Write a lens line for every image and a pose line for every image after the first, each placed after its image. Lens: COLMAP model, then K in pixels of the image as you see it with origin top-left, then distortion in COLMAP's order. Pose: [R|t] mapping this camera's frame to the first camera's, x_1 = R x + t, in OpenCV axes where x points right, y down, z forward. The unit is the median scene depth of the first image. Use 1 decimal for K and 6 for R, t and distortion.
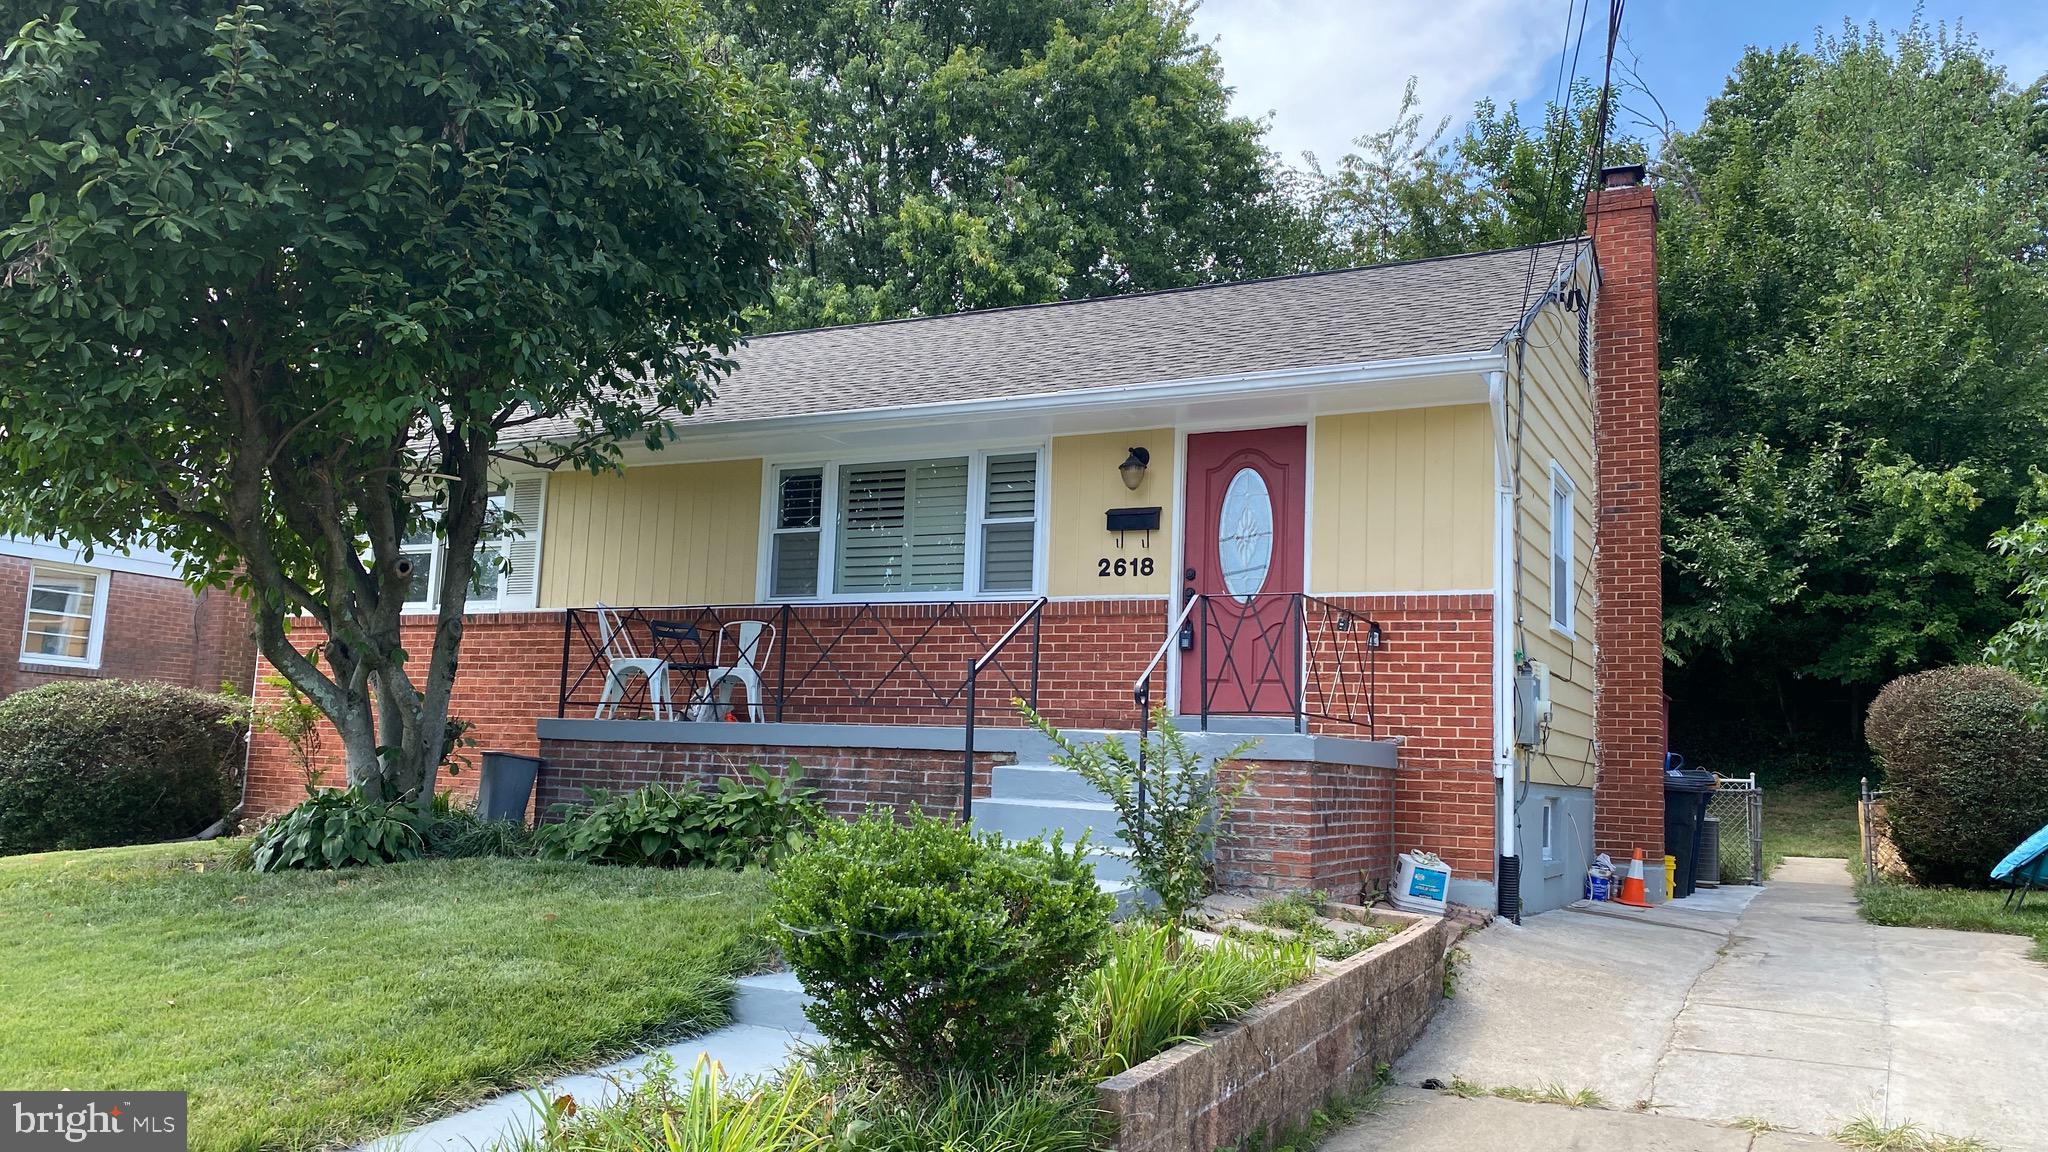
lens RADIAL K [[1552.2, 0, 1034.7], [0, 1552.2, 567.9], [0, 0, 1]] dist [0.026959, -0.012341]
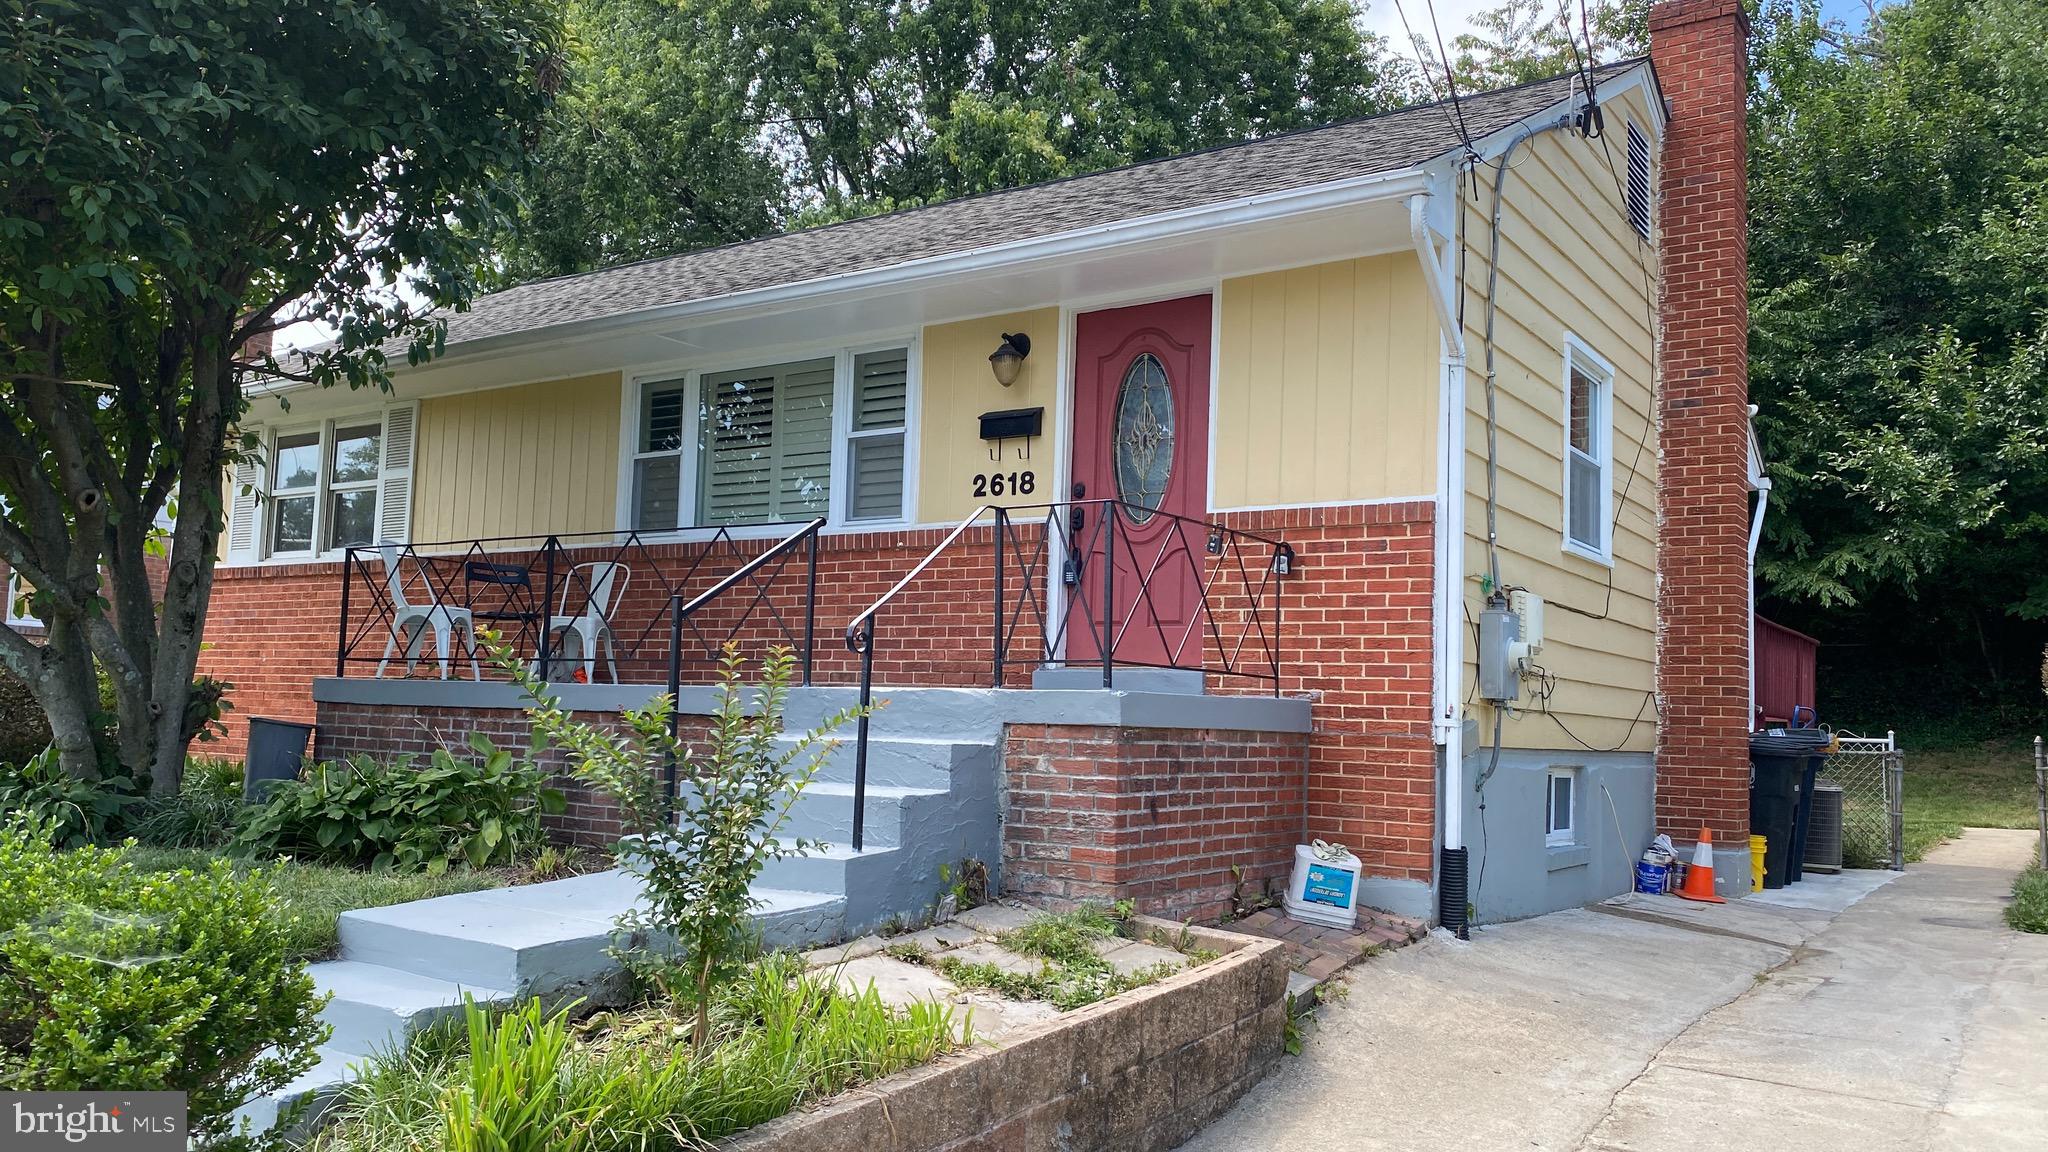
lens RADIAL K [[1552.2, 0, 1019.4], [0, 1552.2, 583.0], [0, 0, 1]] dist [0.026959, -0.012341]
pose [[0.990930, -0.017853, -0.133190, 0.167084], [0.022864, 0.999083, 0.036189, 0.021141], [0.132422, -0.038906, 0.990430, 0.195429]]
